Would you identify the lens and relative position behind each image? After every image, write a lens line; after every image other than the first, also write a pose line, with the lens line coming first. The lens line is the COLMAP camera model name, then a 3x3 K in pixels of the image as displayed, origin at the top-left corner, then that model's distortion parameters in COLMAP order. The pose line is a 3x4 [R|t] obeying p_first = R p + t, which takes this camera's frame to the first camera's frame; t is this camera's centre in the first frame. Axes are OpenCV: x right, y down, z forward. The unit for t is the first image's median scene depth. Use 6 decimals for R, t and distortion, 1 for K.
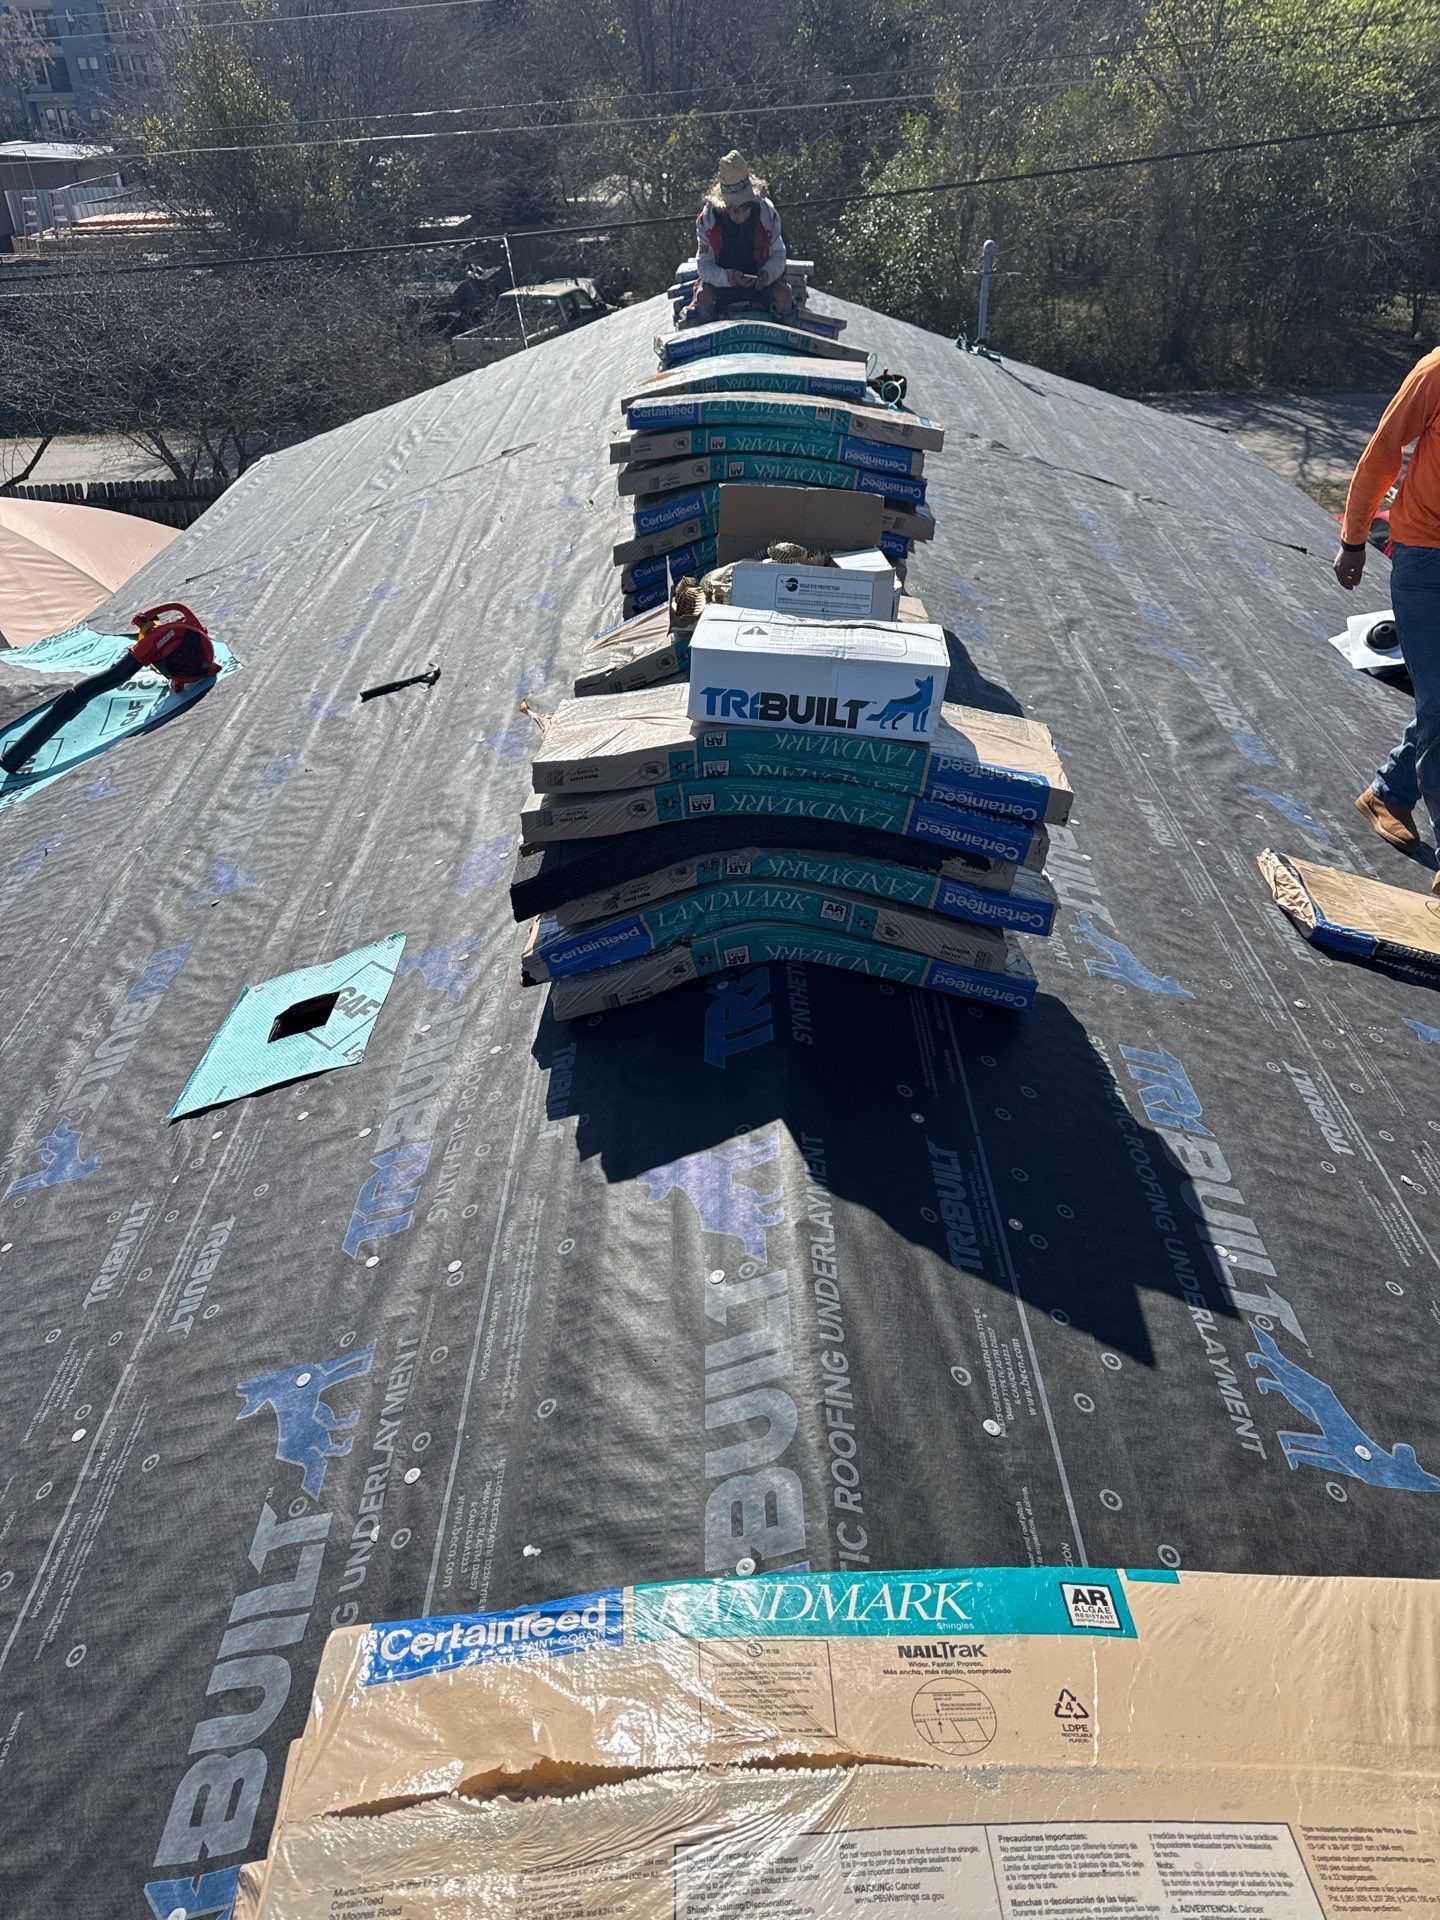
lens RADIAL K [[1353.8, 0, 706.9], [0, 1353.8, 972.4], [0, 0, 1]] dist [0.038376, -0.043877]
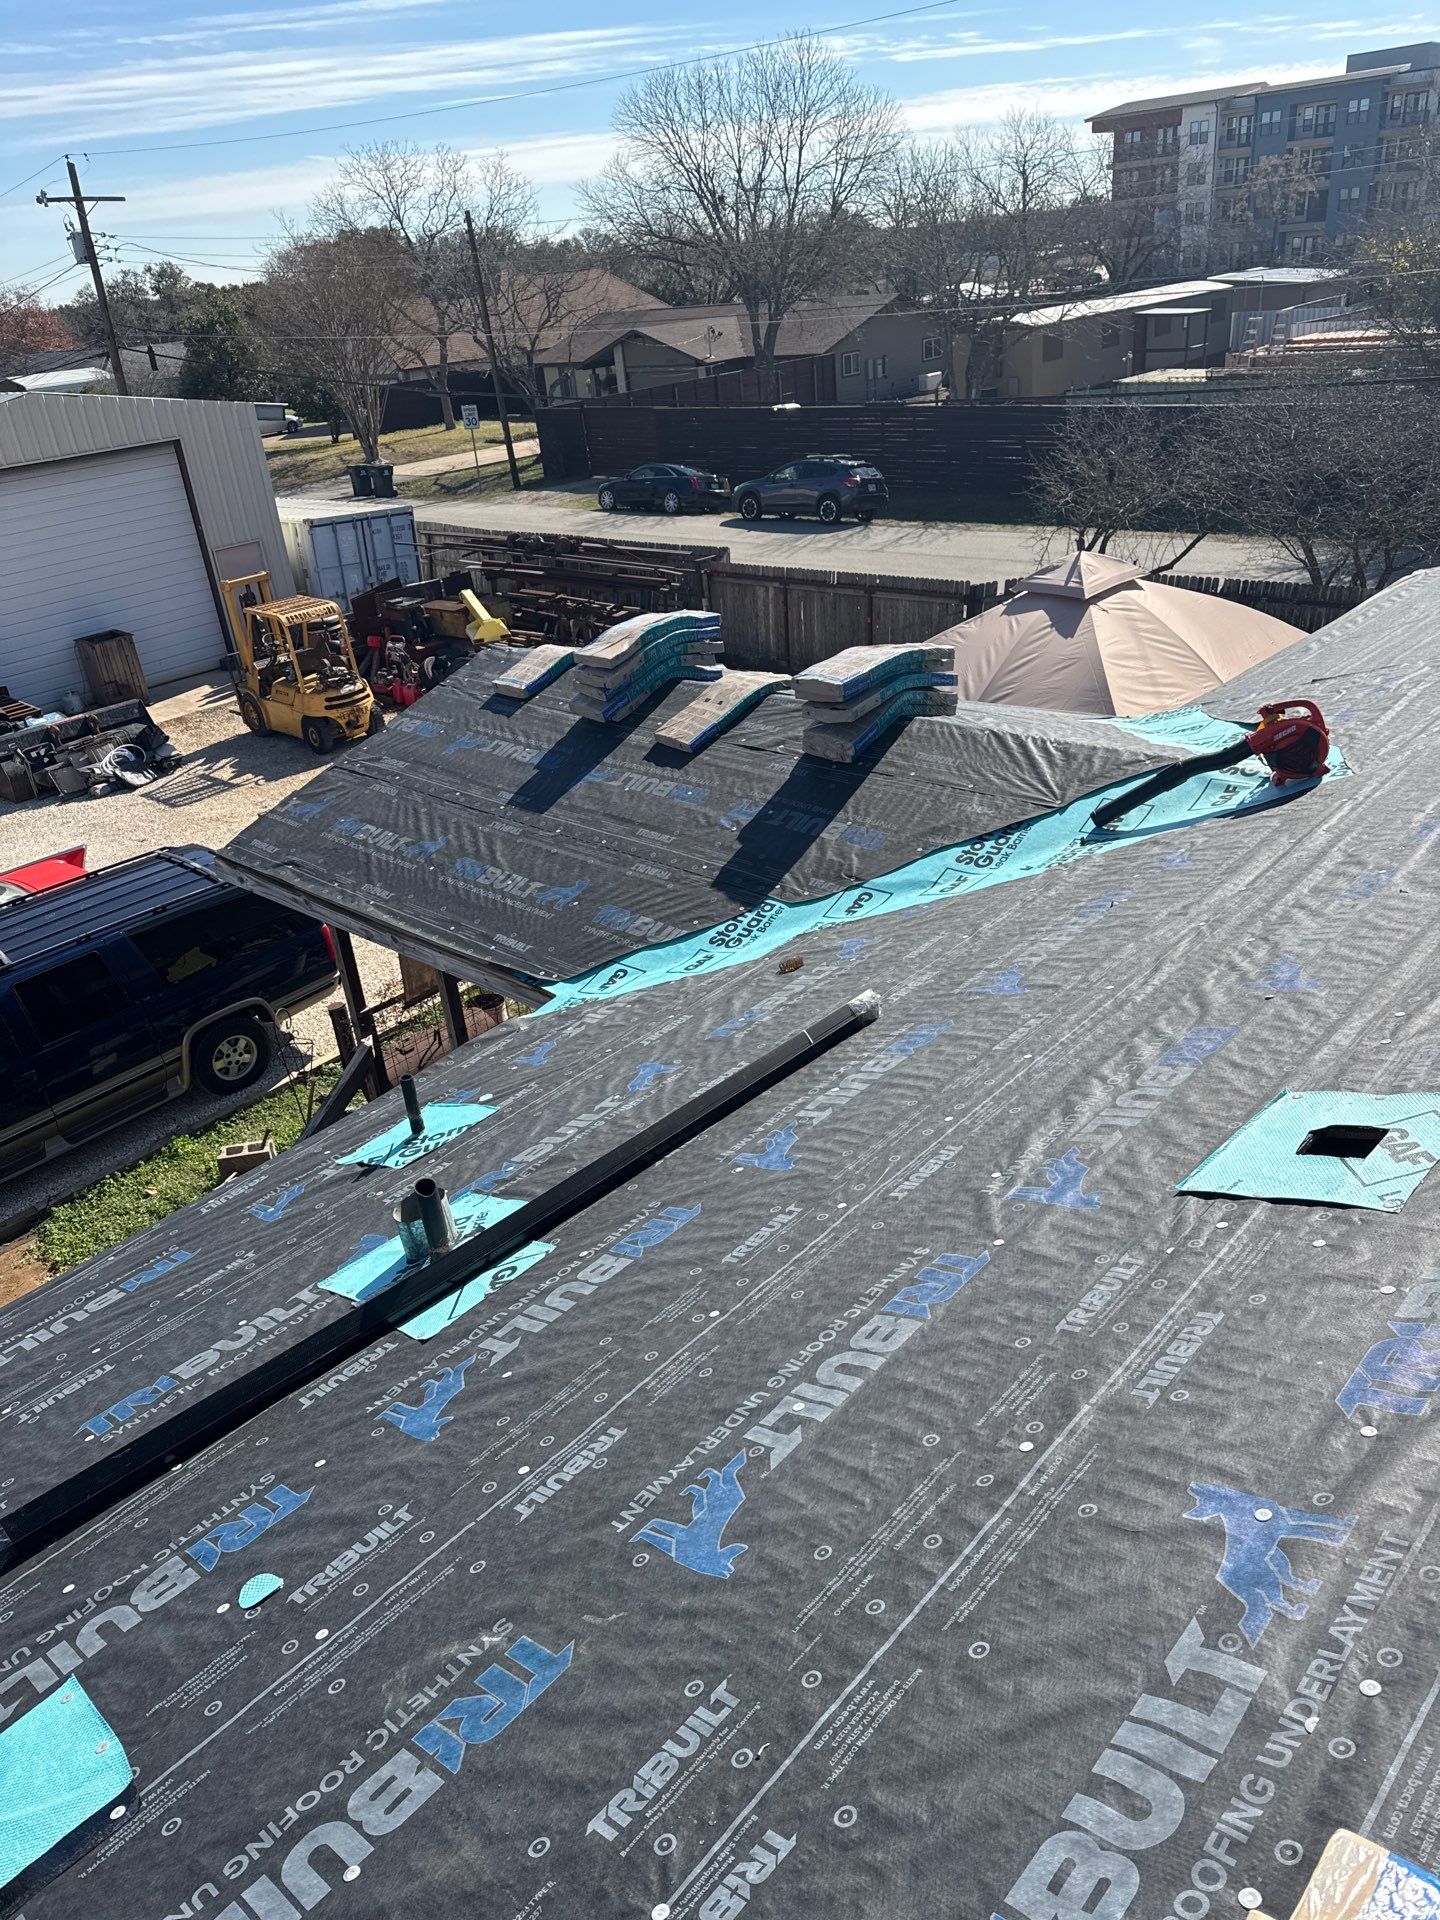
lens RADIAL K [[1348.6, 0, 711.6], [0, 1348.6, 958.9], [0, 0, 1]] dist [0.046808, -0.057250]
pose [[0.731706, 0.279241, -0.621796, -0.082970], [-0.325975, 0.944507, 0.040572, 0.021408], [0.598620, 0.173003, 0.782128, -0.014176]]
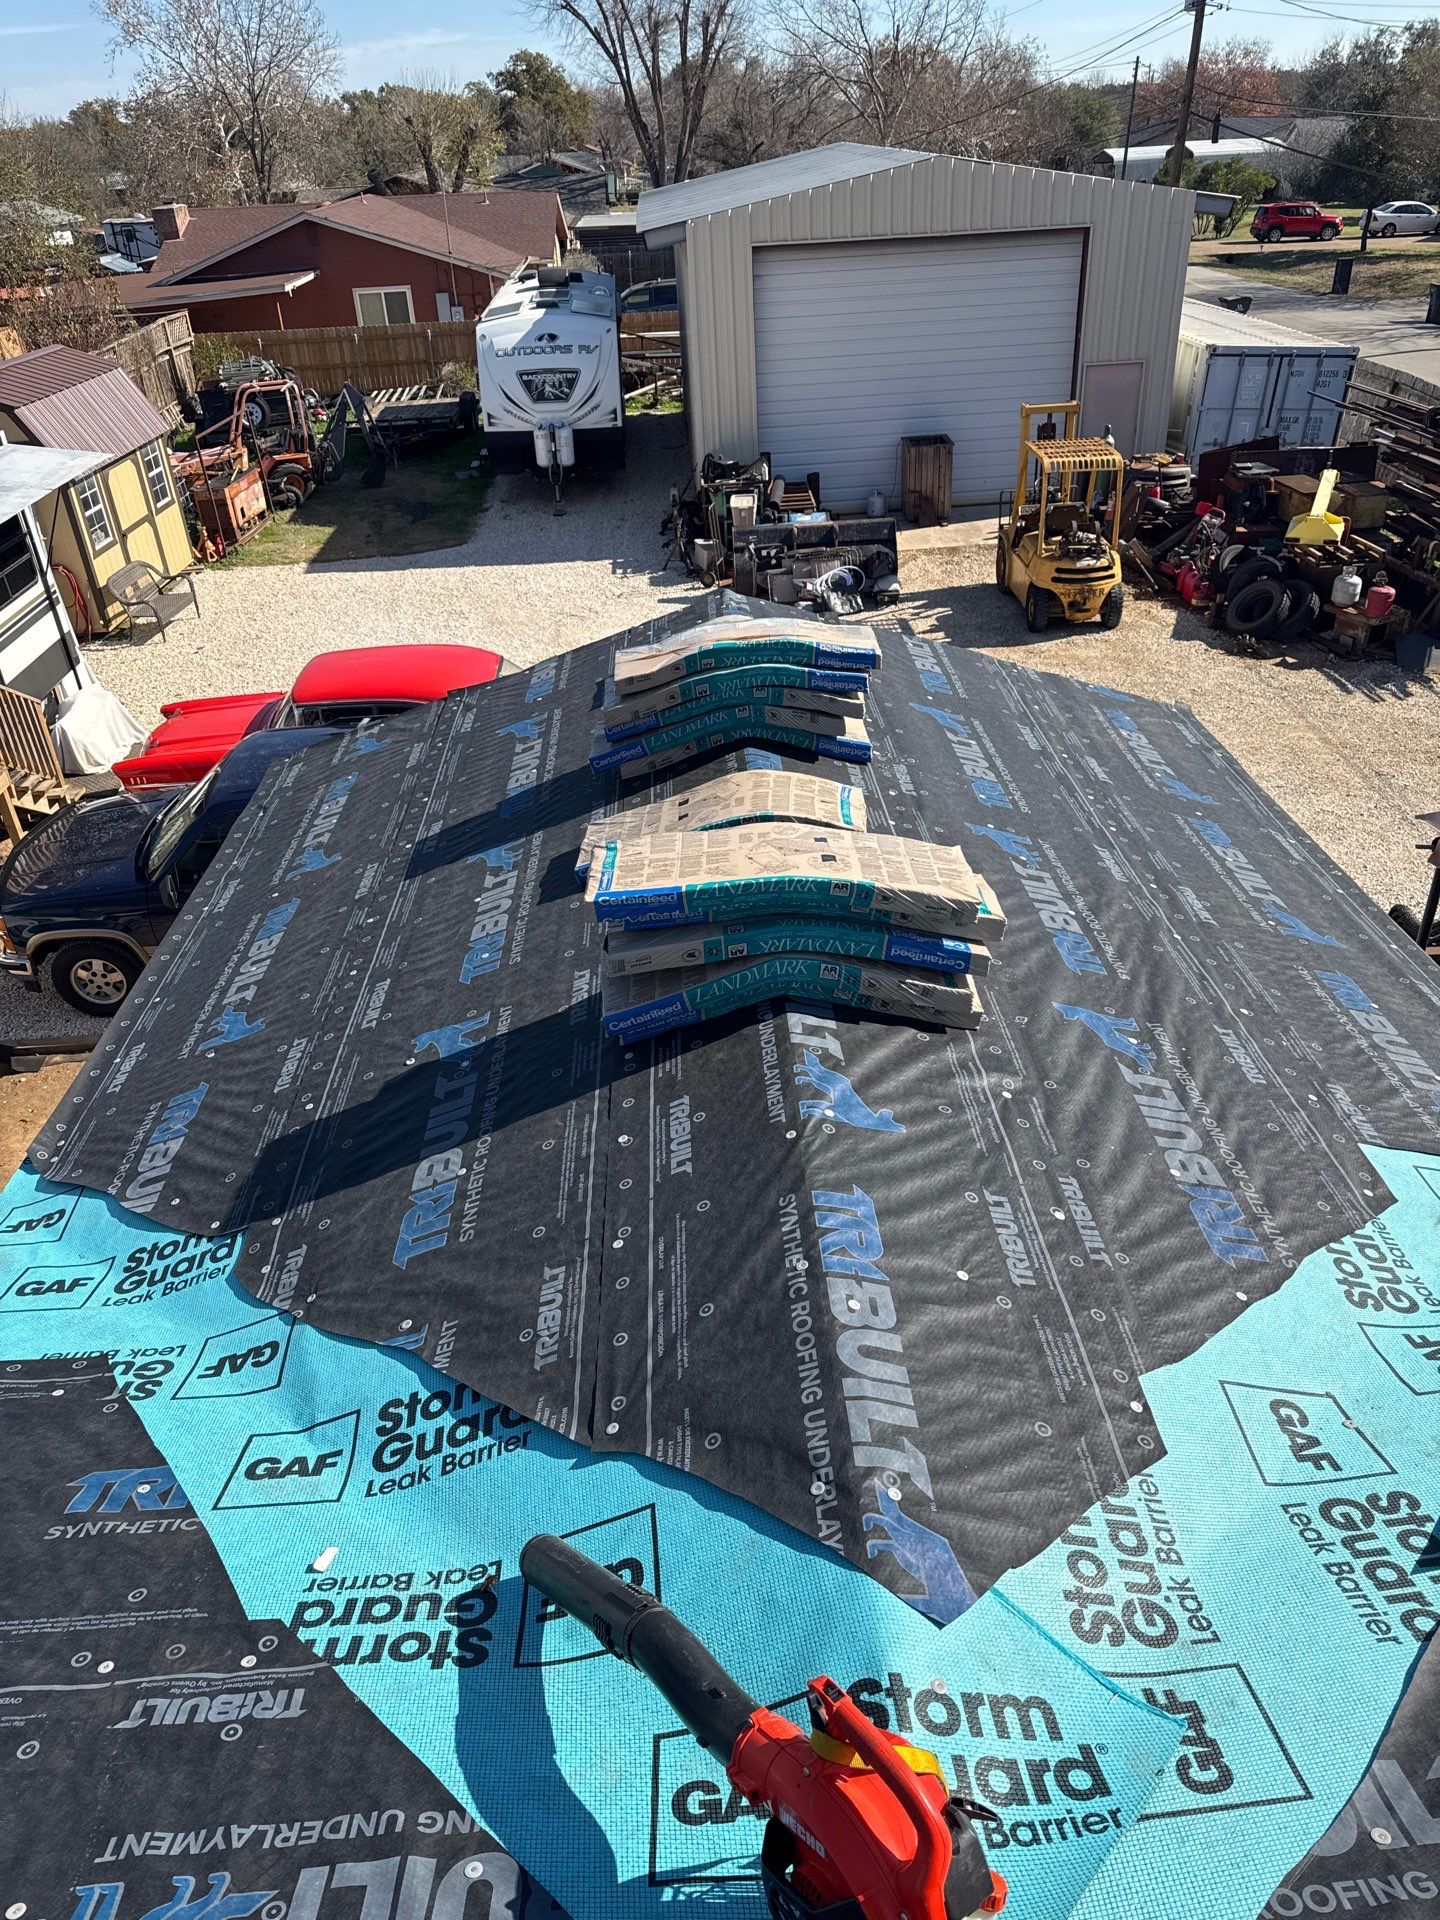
lens RADIAL K [[1348.6, 0, 716.5], [0, 1348.6, 968.9], [0, 0, 1]] dist [0.046808, -0.057250]
pose [[0.054570, 0.552236, -0.831900, -0.589302], [-0.528448, 0.722872, 0.445195, -1.046533], [0.847210, 0.415321, 0.331275, 1.814770]]
